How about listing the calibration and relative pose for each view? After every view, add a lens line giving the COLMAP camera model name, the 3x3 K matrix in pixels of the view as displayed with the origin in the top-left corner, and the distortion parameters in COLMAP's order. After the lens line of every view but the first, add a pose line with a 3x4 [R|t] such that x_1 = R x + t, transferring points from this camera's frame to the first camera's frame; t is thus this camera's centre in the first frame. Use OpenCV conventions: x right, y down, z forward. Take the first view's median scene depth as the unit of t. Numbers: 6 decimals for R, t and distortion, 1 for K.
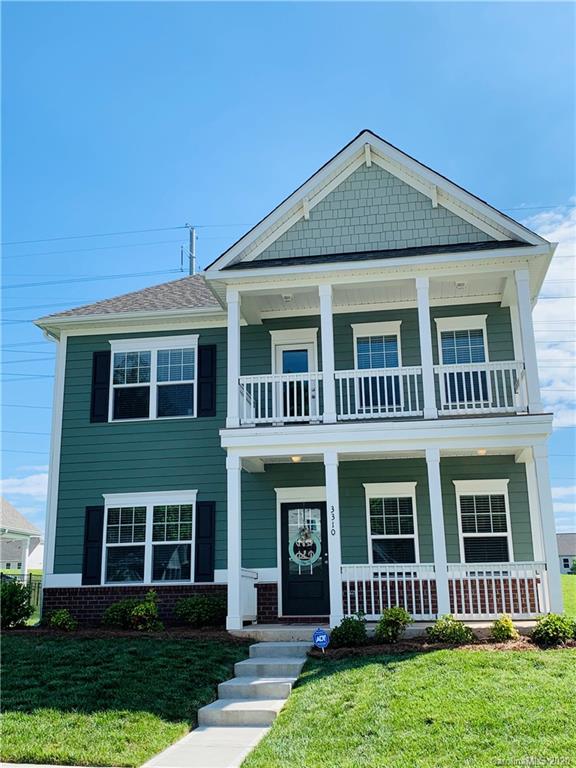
lens RADIAL K [[818.1, 0, 288.0], [0, 818.1, 384.0], [0, 0, 1]] dist [0.199431, -0.598924]
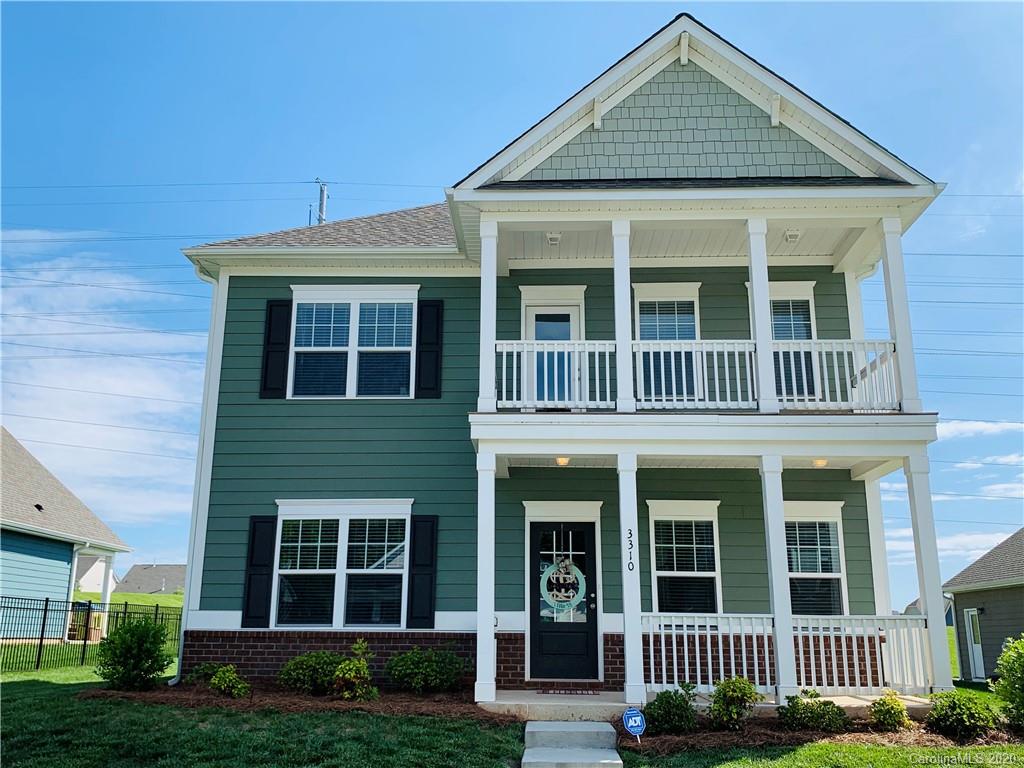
lens RADIAL K [[936.2, 0, 508.9], [0, 936.2, 389.4], [0, 0, 1]] dist [0.158633, -0.435794]
pose [[0.991669, 0.055219, 0.116376, -0.133234], [-0.055205, 0.998469, -0.003345, 0.032950], [-0.116383, -0.003107, 0.993200, 0.186200]]
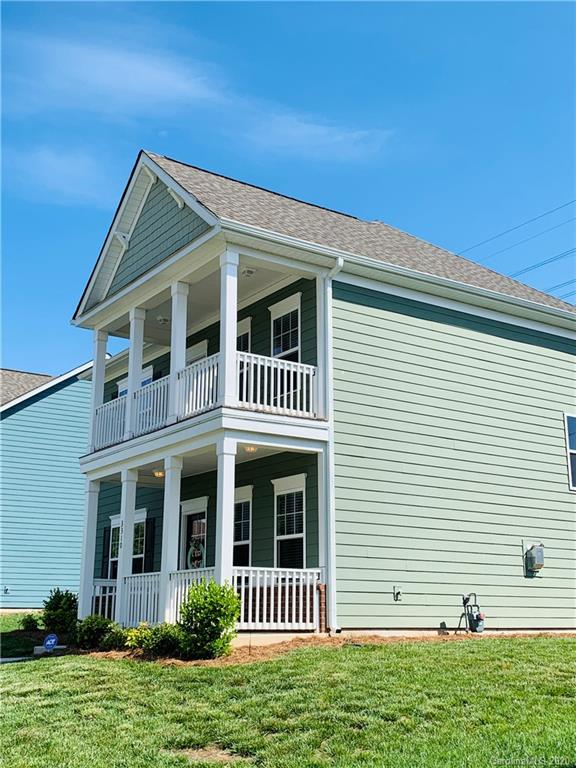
lens RADIAL K [[908.1, 0, 287.6], [0, 908.1, 379.6], [0, 0, 1]] dist [0.219838, -0.758812]
pose [[0.690868, -0.166330, -0.703588, 0.945296], [0.174086, 0.982814, -0.061401, 0.070850], [0.701709, -0.080065, 0.707951, 0.291223]]
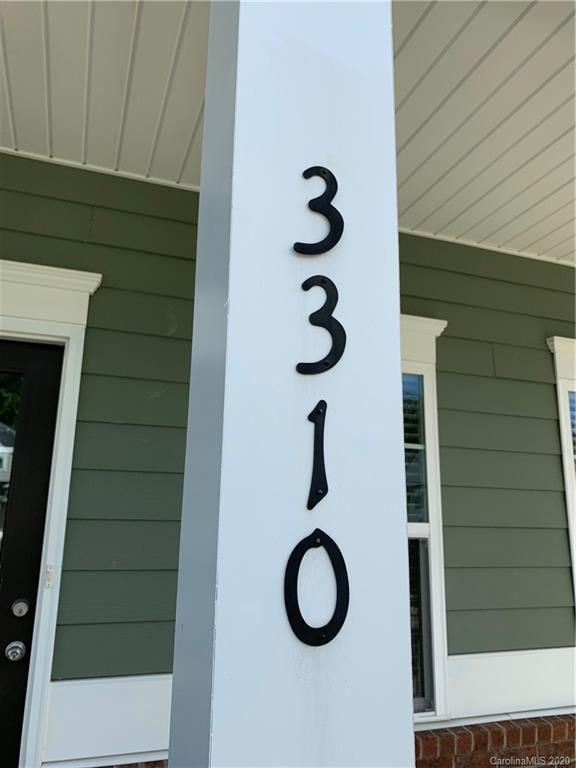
lens RADIAL K [[567.7, 0, 288.0], [0, 567.7, 384.0], [0, 0, 1]] dist [0.077425, -0.137301]
pose [[0.875201, 0.144934, 0.461538, 0.031309], [-0.157035, 0.987516, -0.012324, 0.147831], [-0.457562, -0.061692, 0.887035, 0.857478]]
